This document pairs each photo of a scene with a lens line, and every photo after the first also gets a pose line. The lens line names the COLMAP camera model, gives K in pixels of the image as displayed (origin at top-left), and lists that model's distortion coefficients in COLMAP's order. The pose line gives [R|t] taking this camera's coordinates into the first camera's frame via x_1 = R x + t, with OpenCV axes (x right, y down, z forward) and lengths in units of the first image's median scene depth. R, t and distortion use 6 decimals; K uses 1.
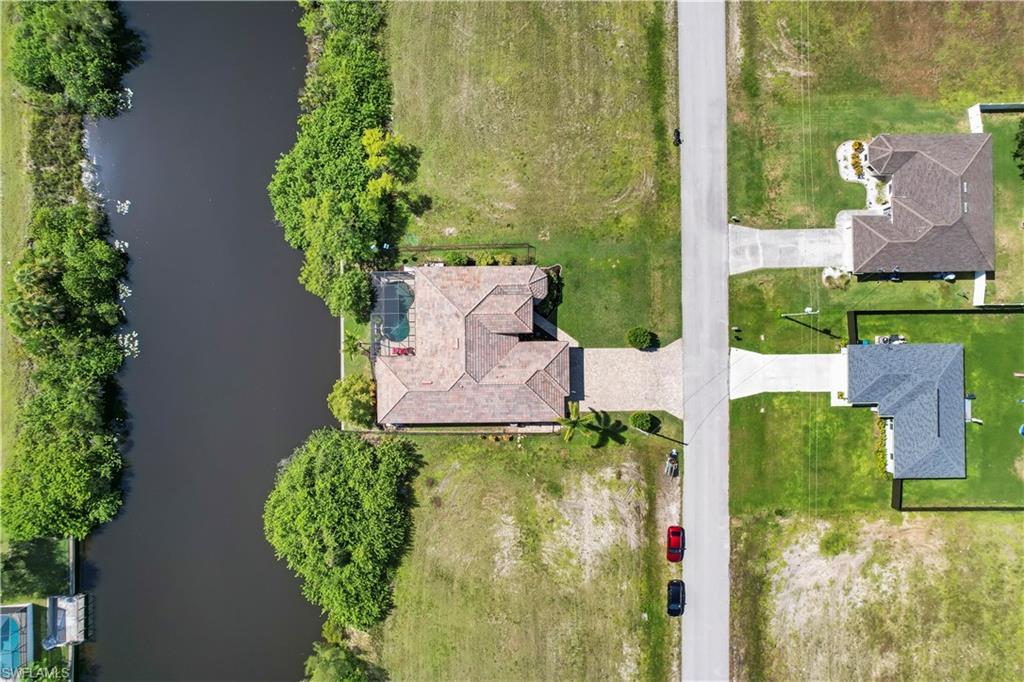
lens RADIAL K [[655.7, 0, 486.5], [0, 655.7, 344.7], [0, 0, 1]] dist [-0.025725, 0.011577]
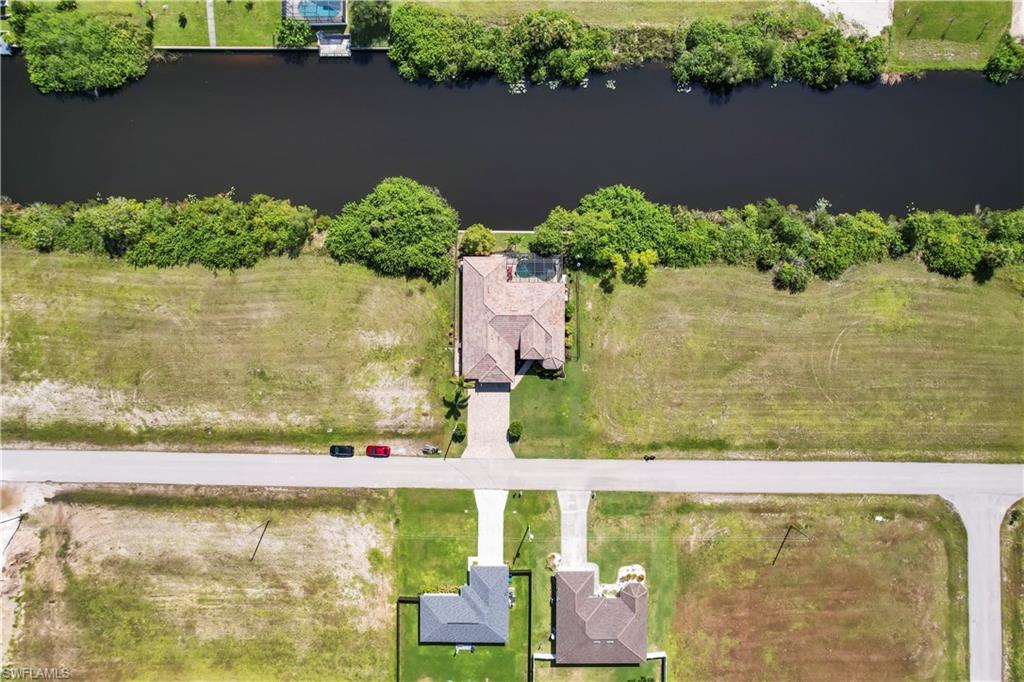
lens RADIAL K [[655.7, 0, 514.3], [0, 655.7, 330.8], [0, 0, 1]] dist [-0.025725, 0.011577]
pose [[-0.018210, 0.999449, 0.027737, -0.036144], [-0.999831, -0.018276, 0.002132, -0.005819], [0.002638, -0.027693, 0.999613, -0.506638]]
